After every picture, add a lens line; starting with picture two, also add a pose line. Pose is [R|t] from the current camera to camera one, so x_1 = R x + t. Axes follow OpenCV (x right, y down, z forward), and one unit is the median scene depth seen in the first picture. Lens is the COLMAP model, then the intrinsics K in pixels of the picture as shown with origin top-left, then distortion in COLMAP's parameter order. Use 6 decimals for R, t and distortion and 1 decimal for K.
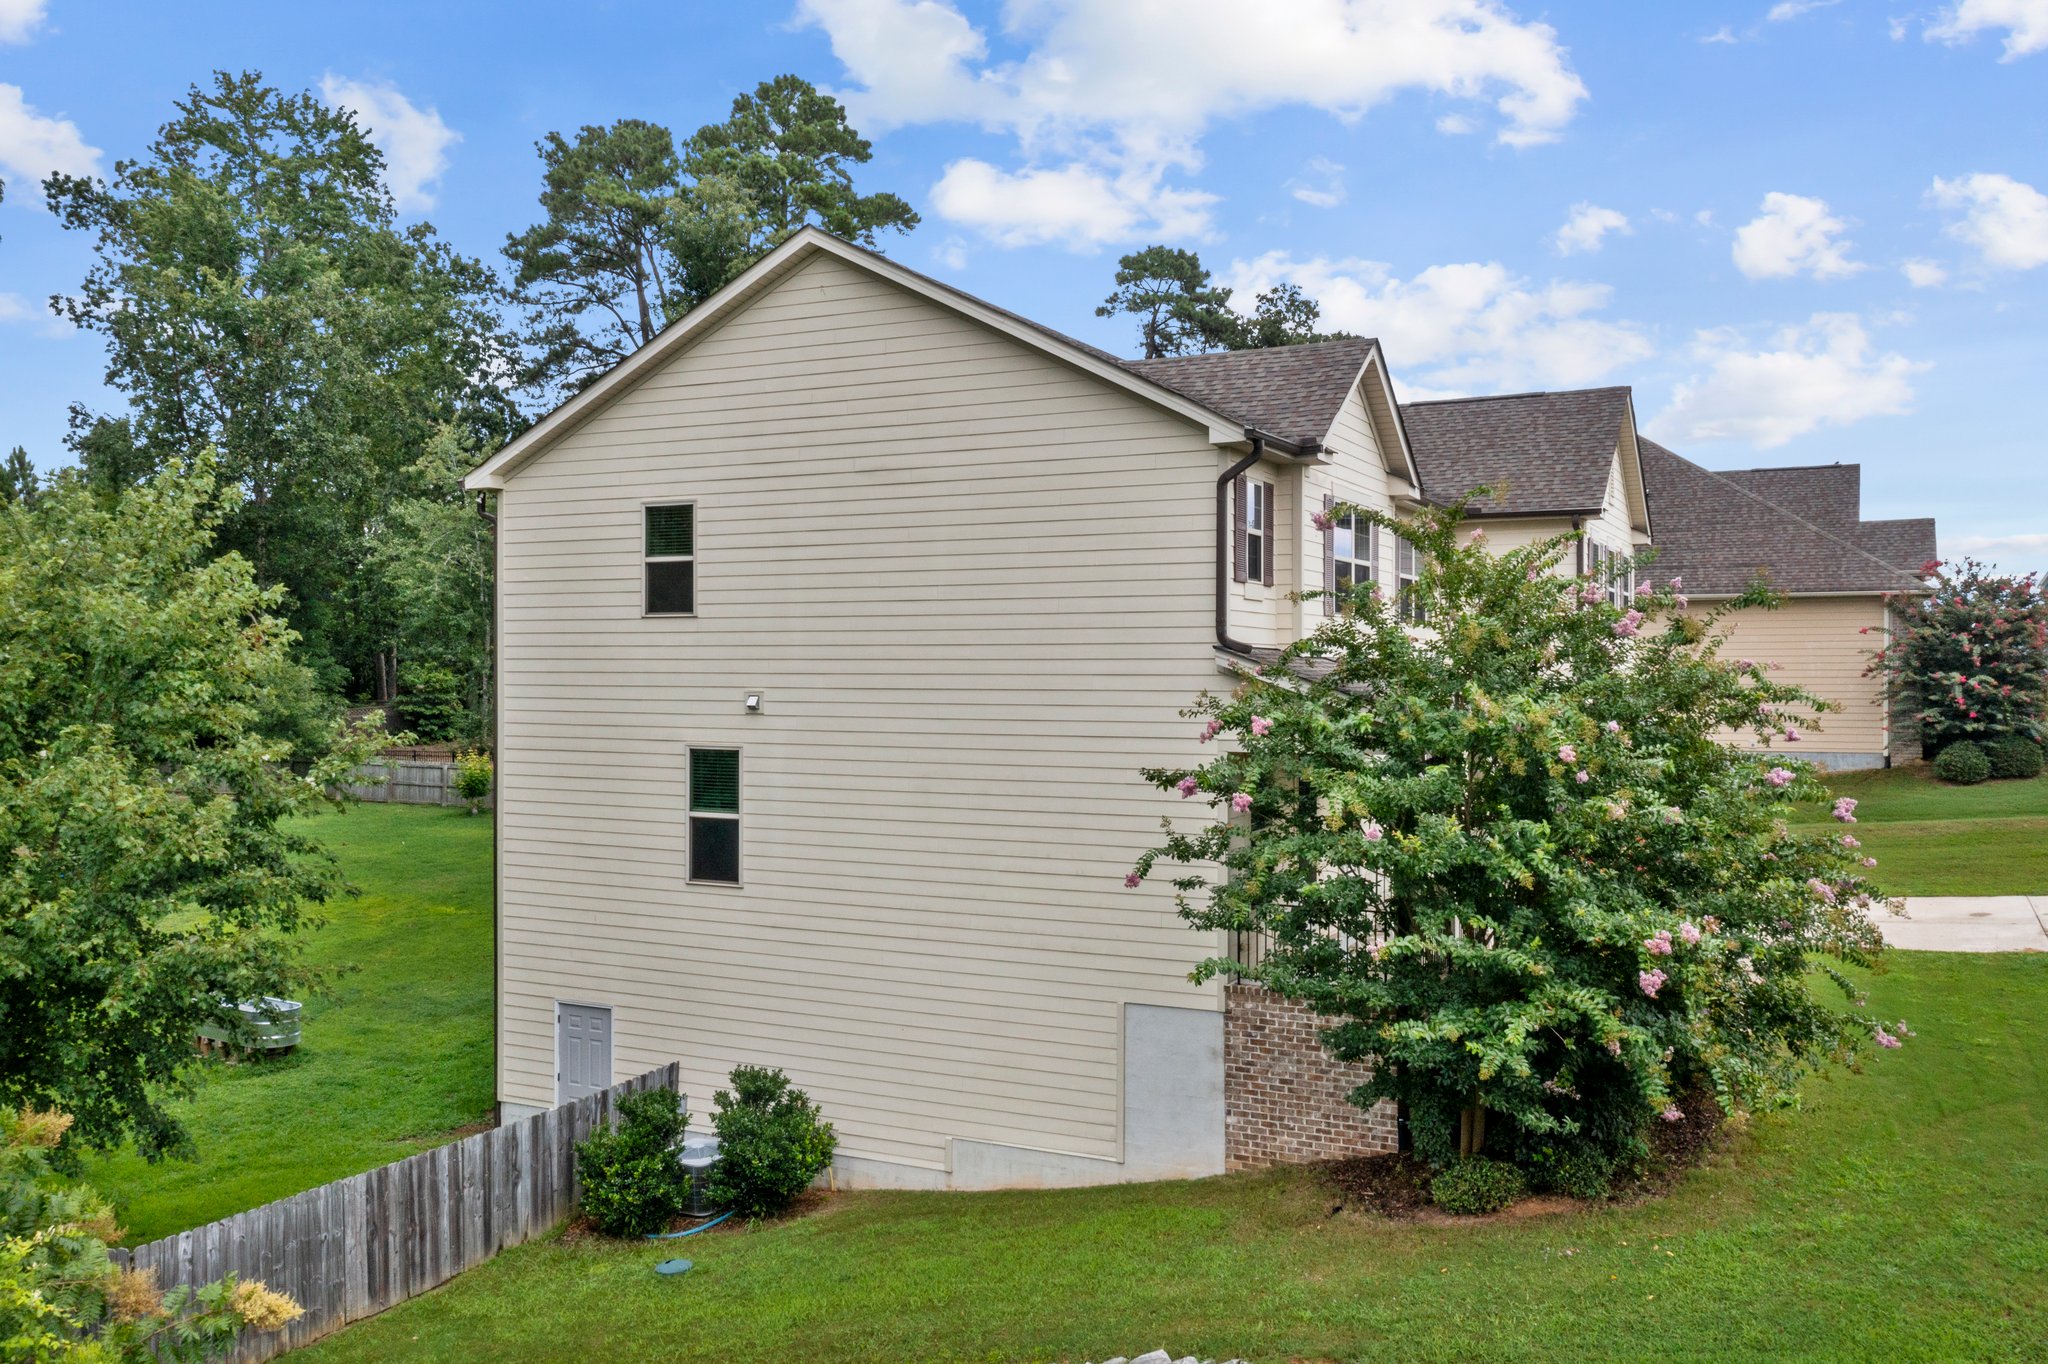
lens RADIAL K [[1689.9, 0, 1032.5], [0, 1689.9, 676.6], [0, 0, 1]] dist [-0.002512, 0.001200]
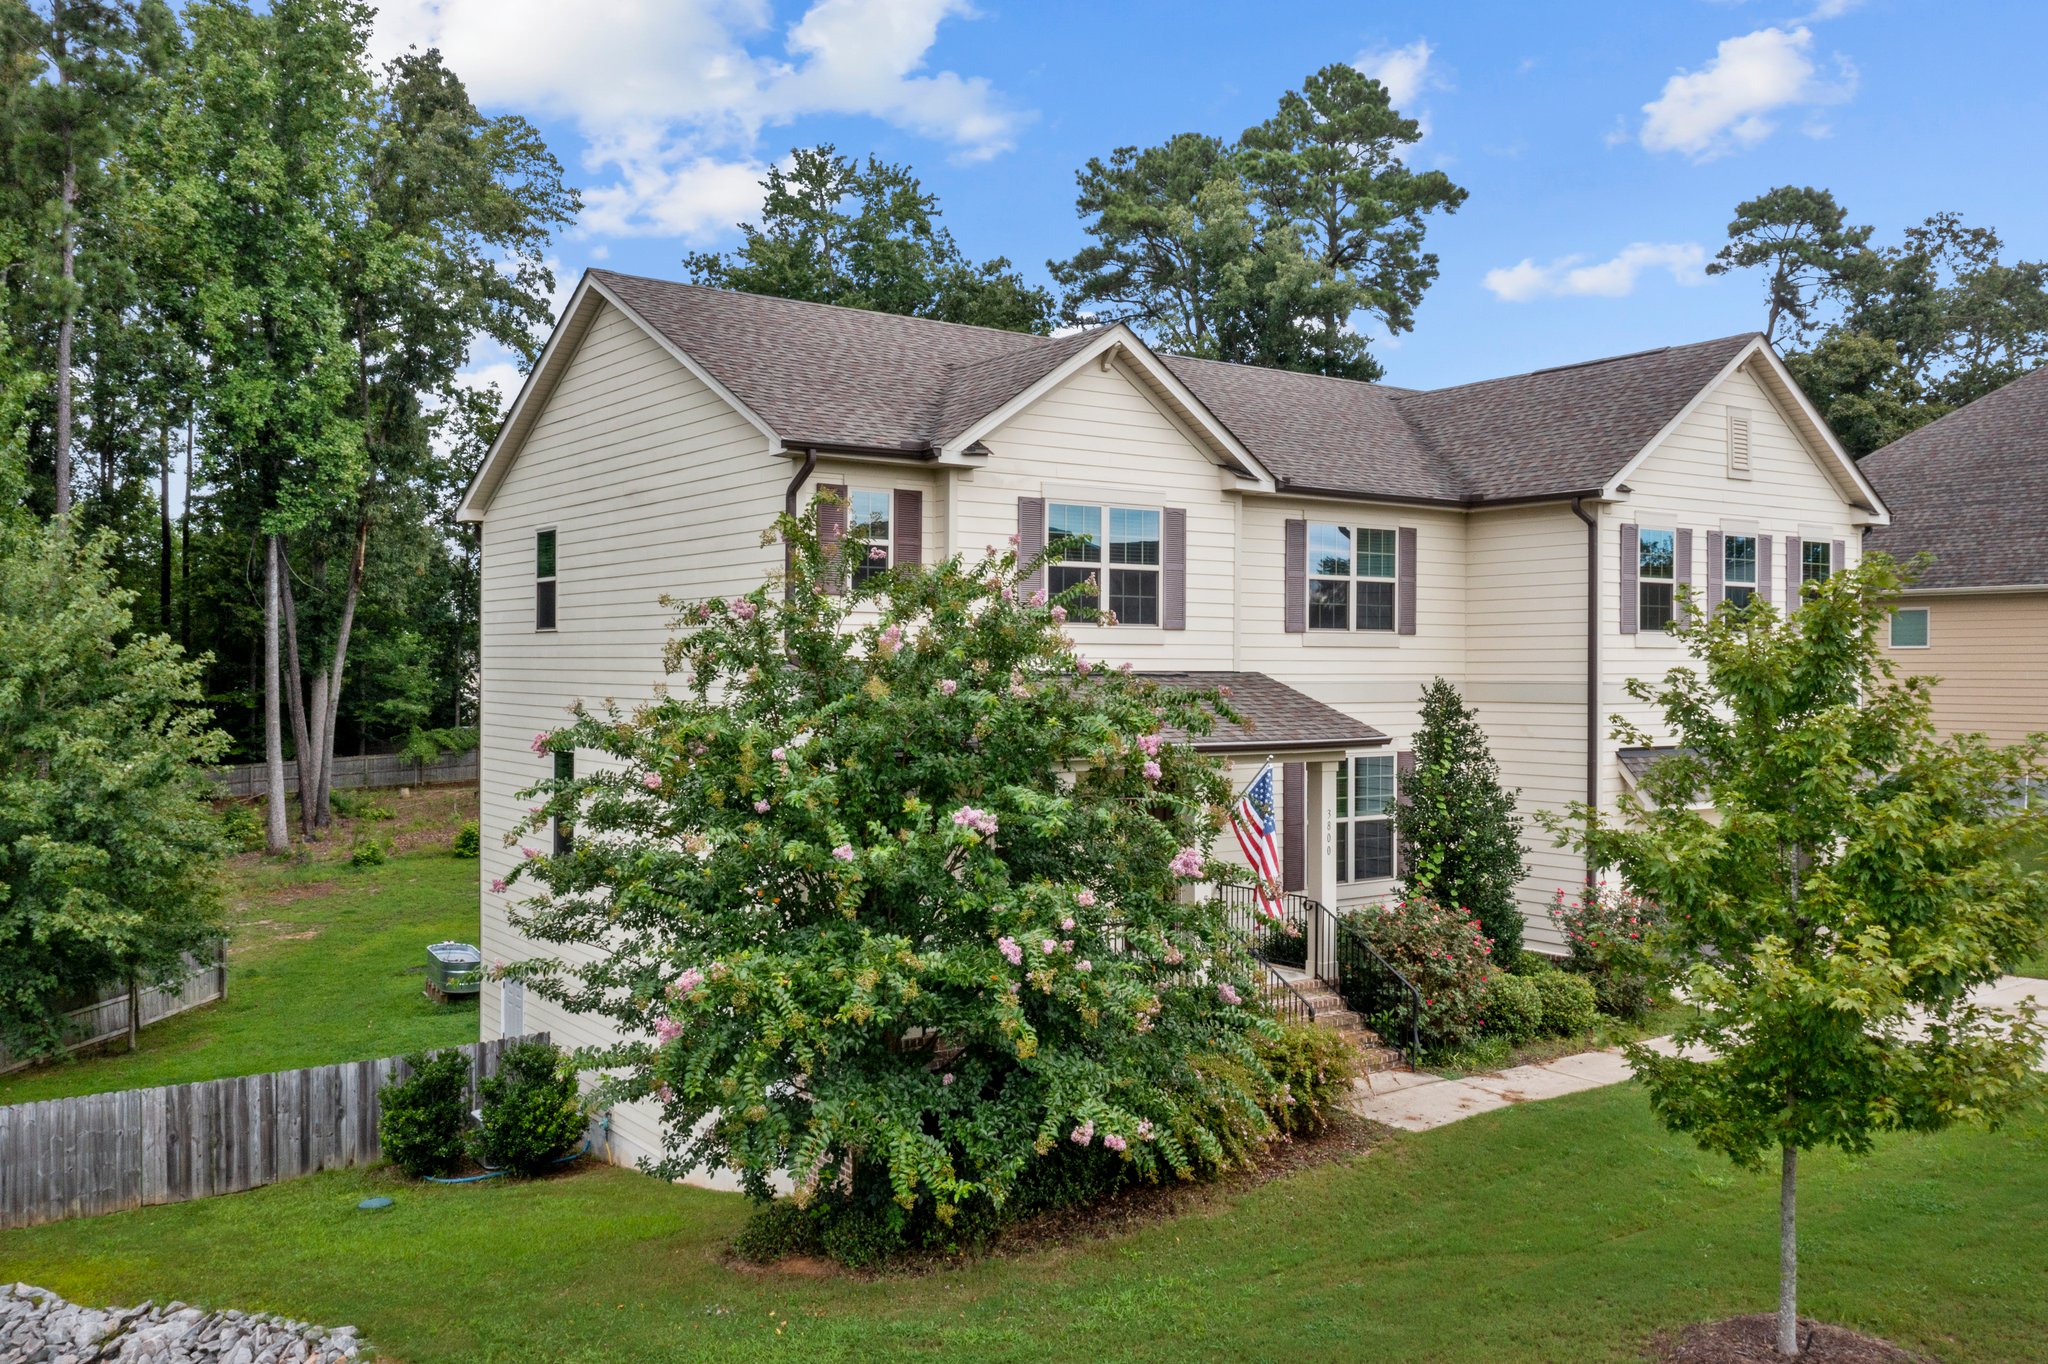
lens RADIAL K [[1699.9, 0, 1024.0], [0, 1699.9, 682.0], [0, 0, 1]] dist [-0.006517, -0.004447]
pose [[0.878816, 0.005040, -0.477135, 0.206884], [-0.003103, 0.999983, 0.004848, -0.002802], [0.477151, -0.002780, 0.878817, 0.058648]]
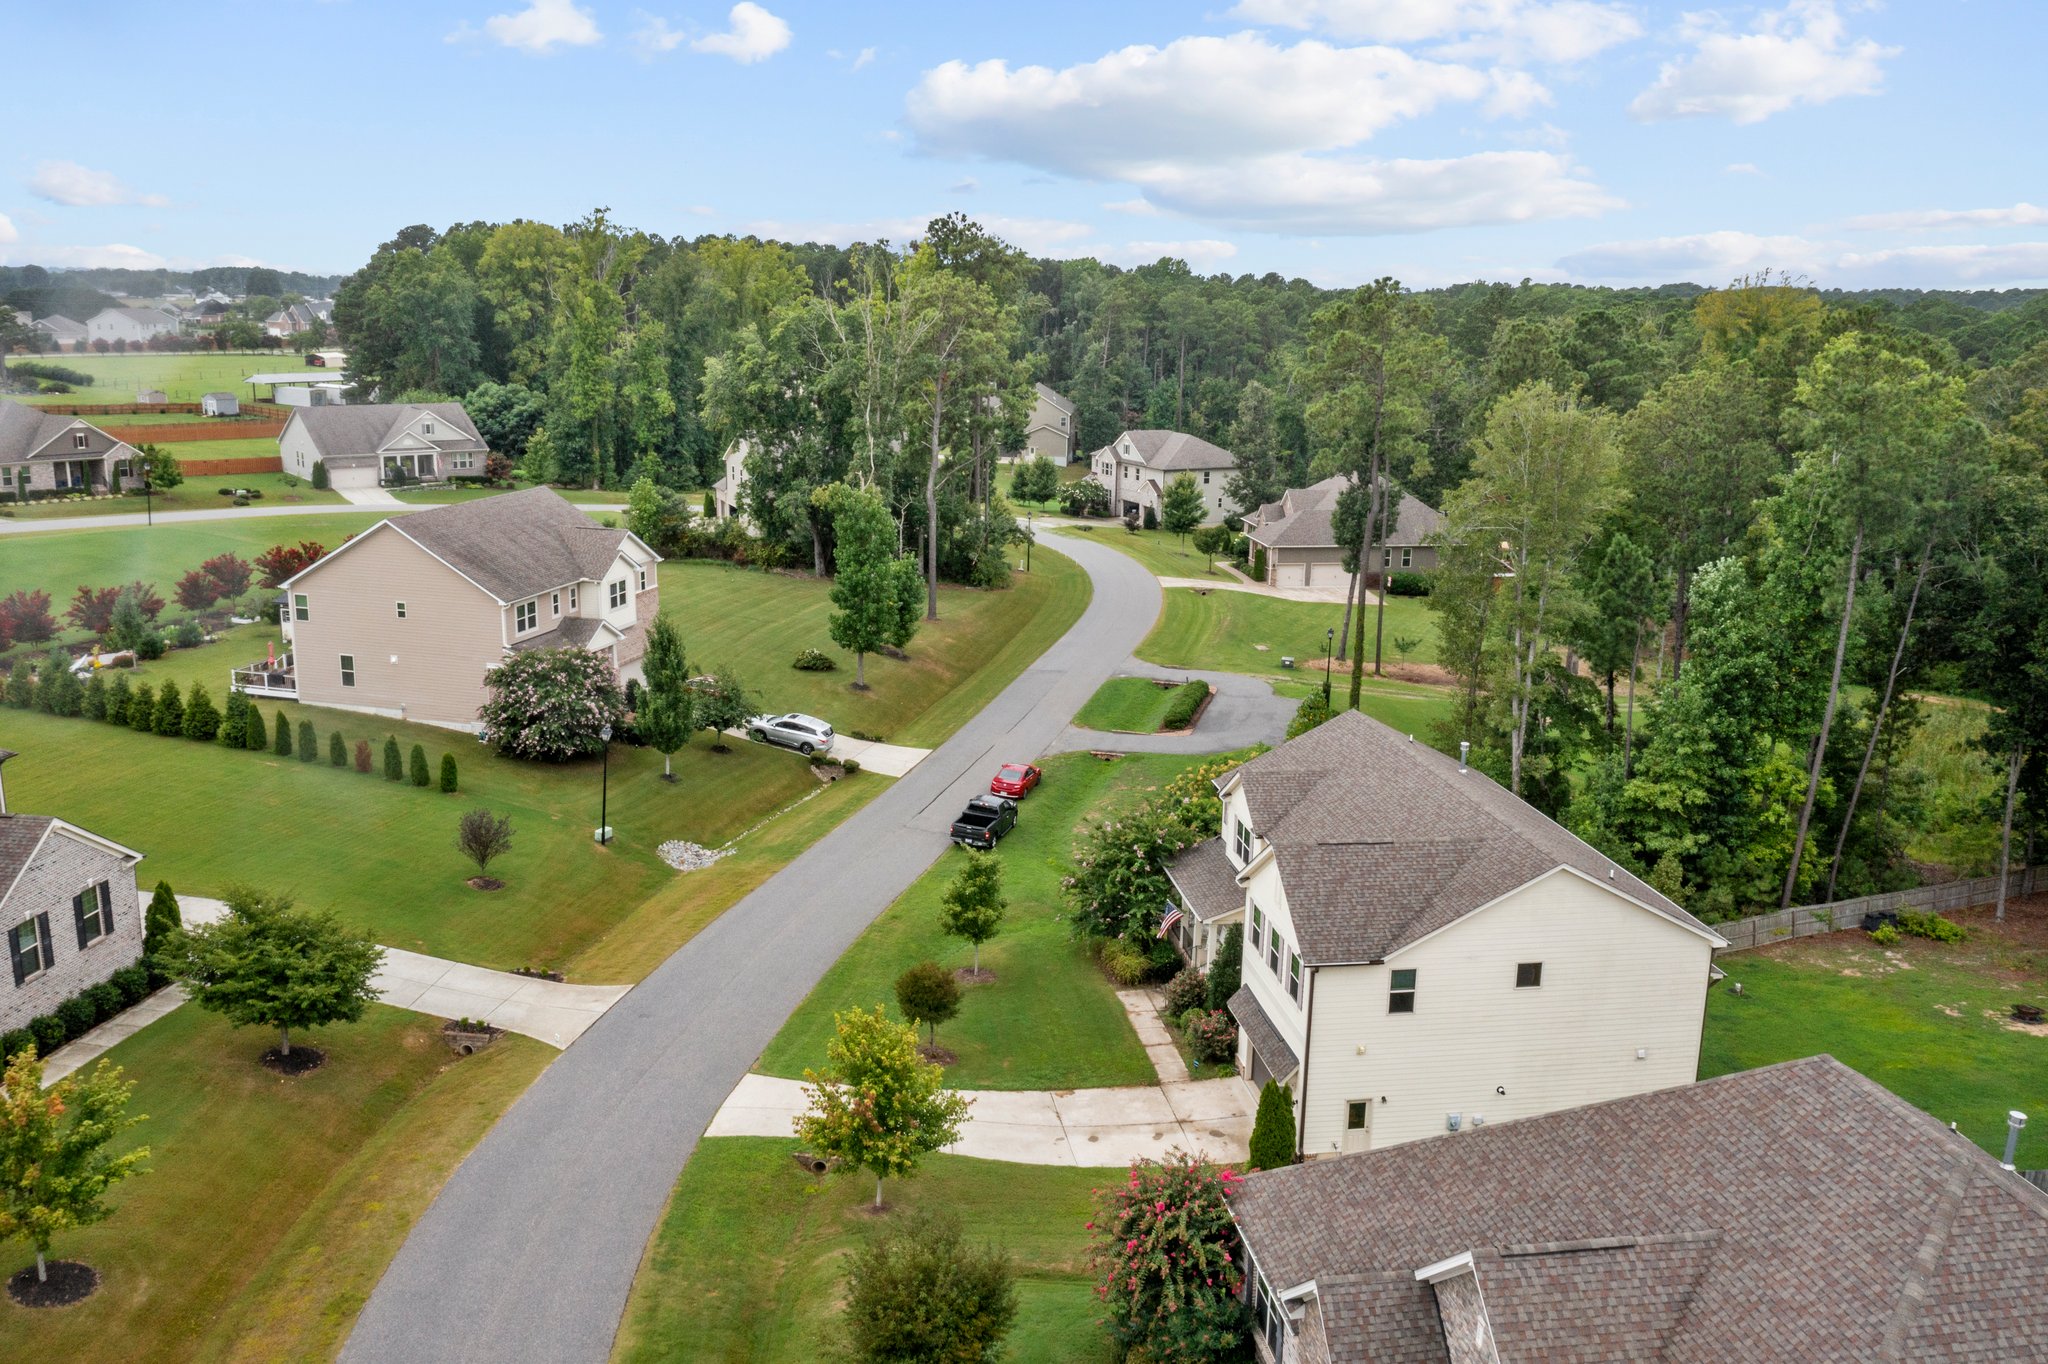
lens RADIAL K [[1605.3, 0, 1045.9], [0, 1605.3, 685.5], [0, 0, 1]] dist [-0.006062, 0.006537]
pose [[-0.820078, 0.118205, -0.559911, 0.695985], [-0.020985, 0.971564, 0.235846, -0.342780], [0.571867, 0.205162, -0.794277, 1.035460]]
